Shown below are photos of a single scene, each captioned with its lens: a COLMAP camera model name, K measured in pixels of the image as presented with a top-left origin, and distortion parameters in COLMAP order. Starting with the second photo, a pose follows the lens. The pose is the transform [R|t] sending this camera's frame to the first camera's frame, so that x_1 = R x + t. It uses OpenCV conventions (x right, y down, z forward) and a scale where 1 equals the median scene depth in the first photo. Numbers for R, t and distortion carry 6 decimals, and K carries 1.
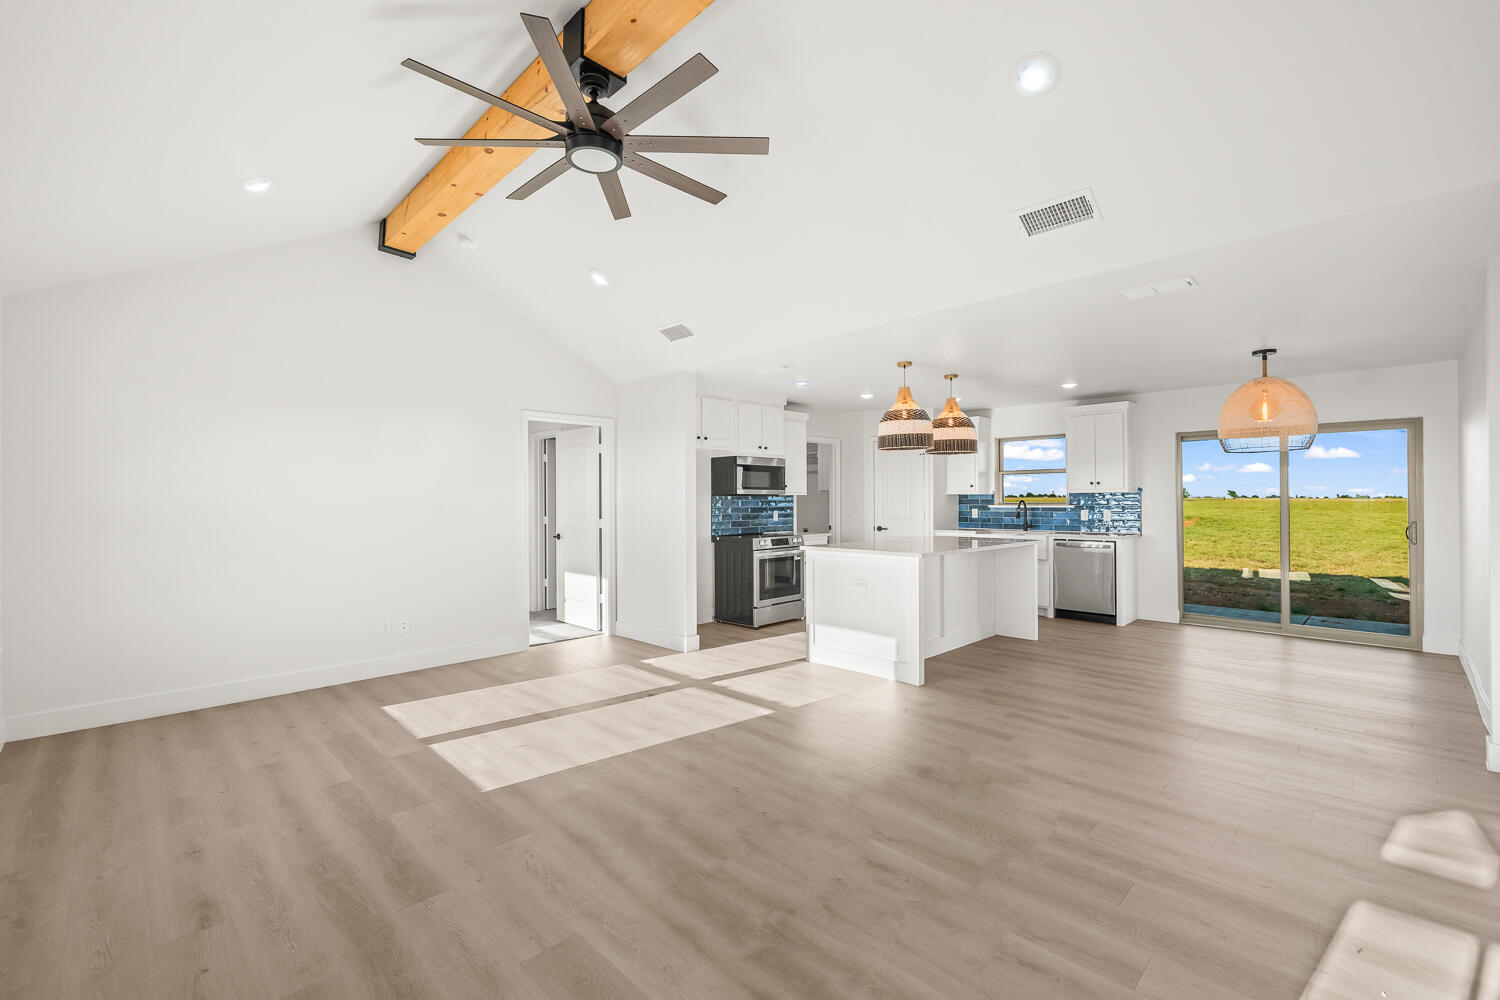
lens RADIAL K [[640.7, 0, 739.0], [0, 640.7, 500.4], [0, 0, 1]] dist [0.001375, 0.000171]
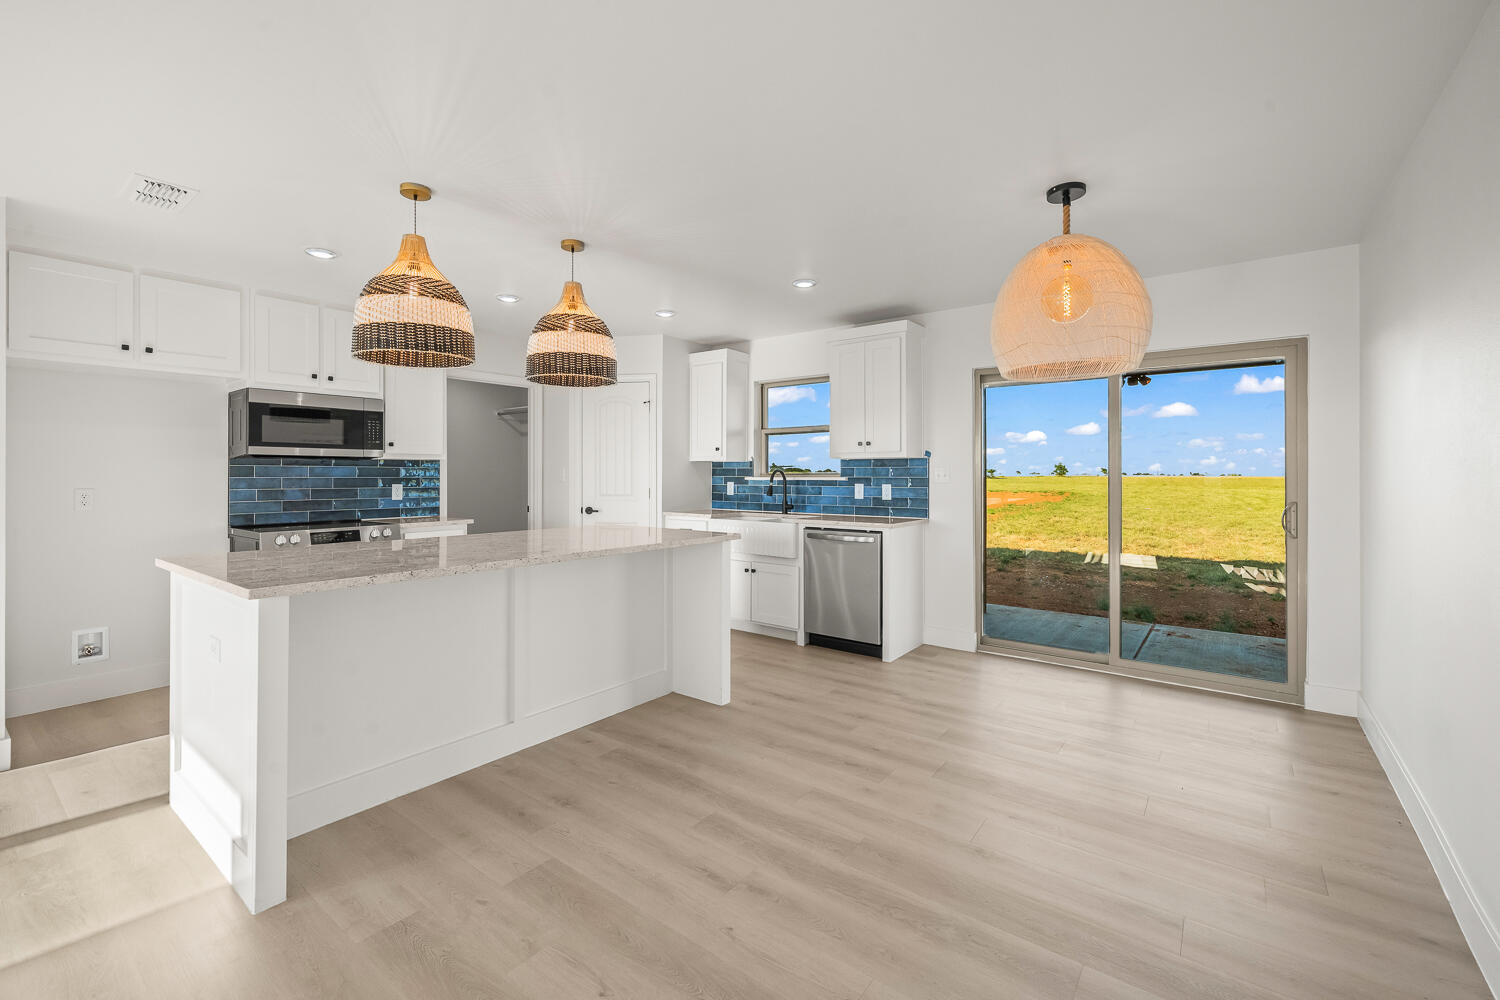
lens RADIAL K [[635.1, 0, 742.4], [0, 635.1, 480.7], [0, 0, 1]] dist [0.002039, 0.000335]
pose [[0.990708, 0.002556, 0.135984, 0.334780], [-0.003603, 0.999966, 0.007454, 0.007271], [-0.135960, -0.007875, 0.990683, 0.354175]]
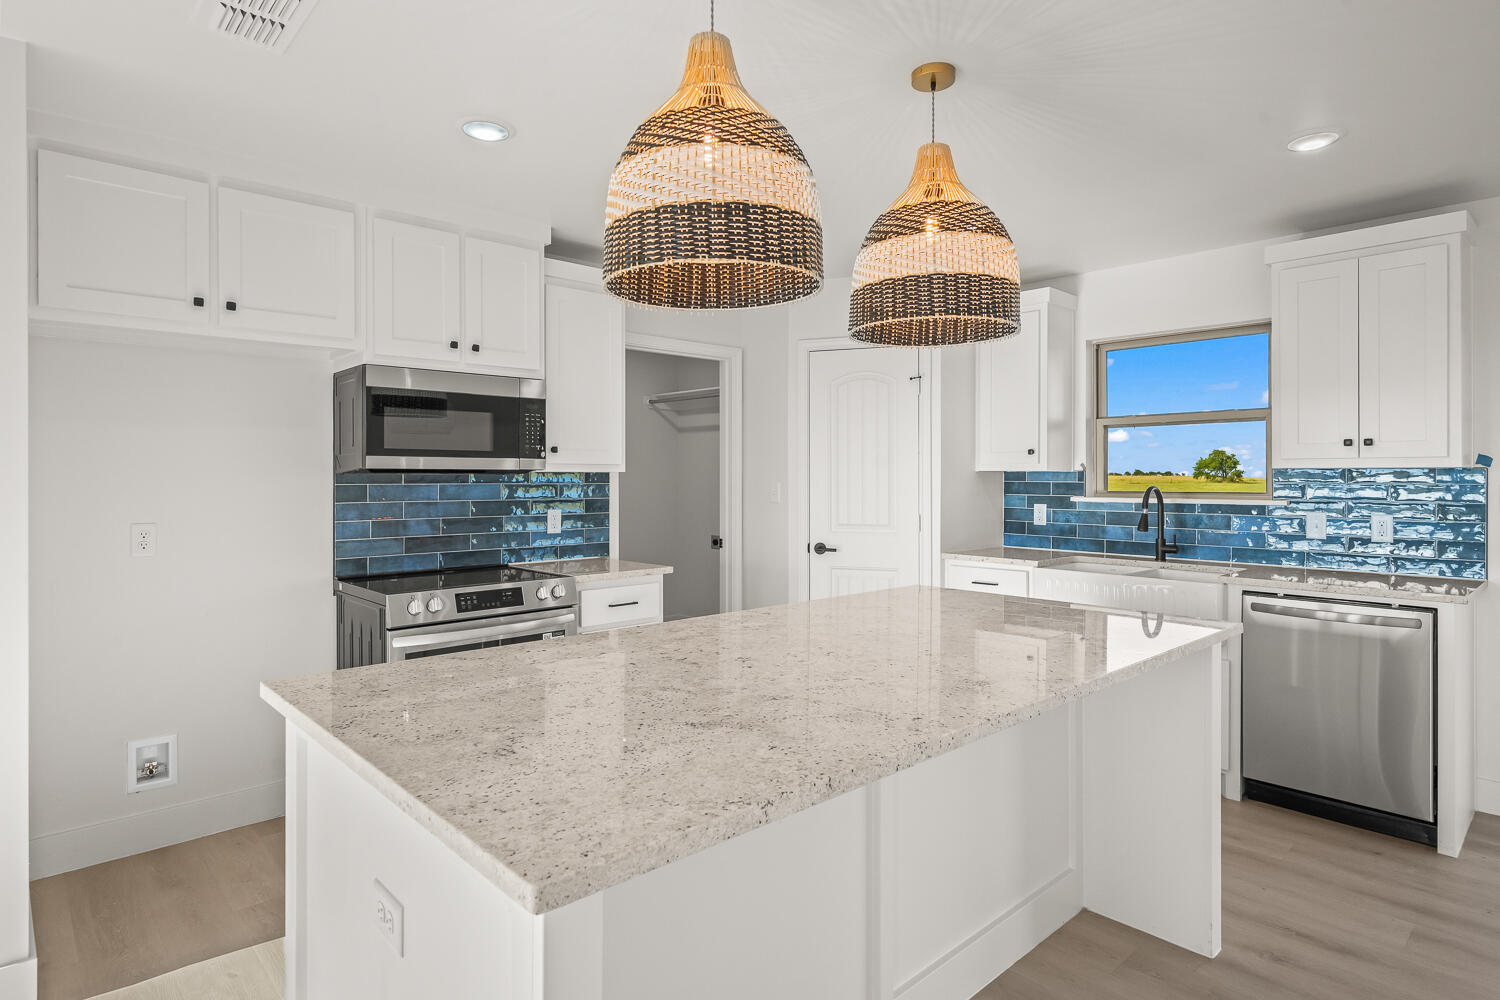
lens RADIAL K [[807.5, 0, 739.6], [0, 807.5, 489.4], [0, 0, 1]] dist [0.001580, 0.000493]
pose [[0.999438, 0.003630, -0.033312, 0.211040], [-0.003165, 0.999897, 0.014008, -0.004917], [0.033359, -0.013895, 0.999347, 0.514507]]
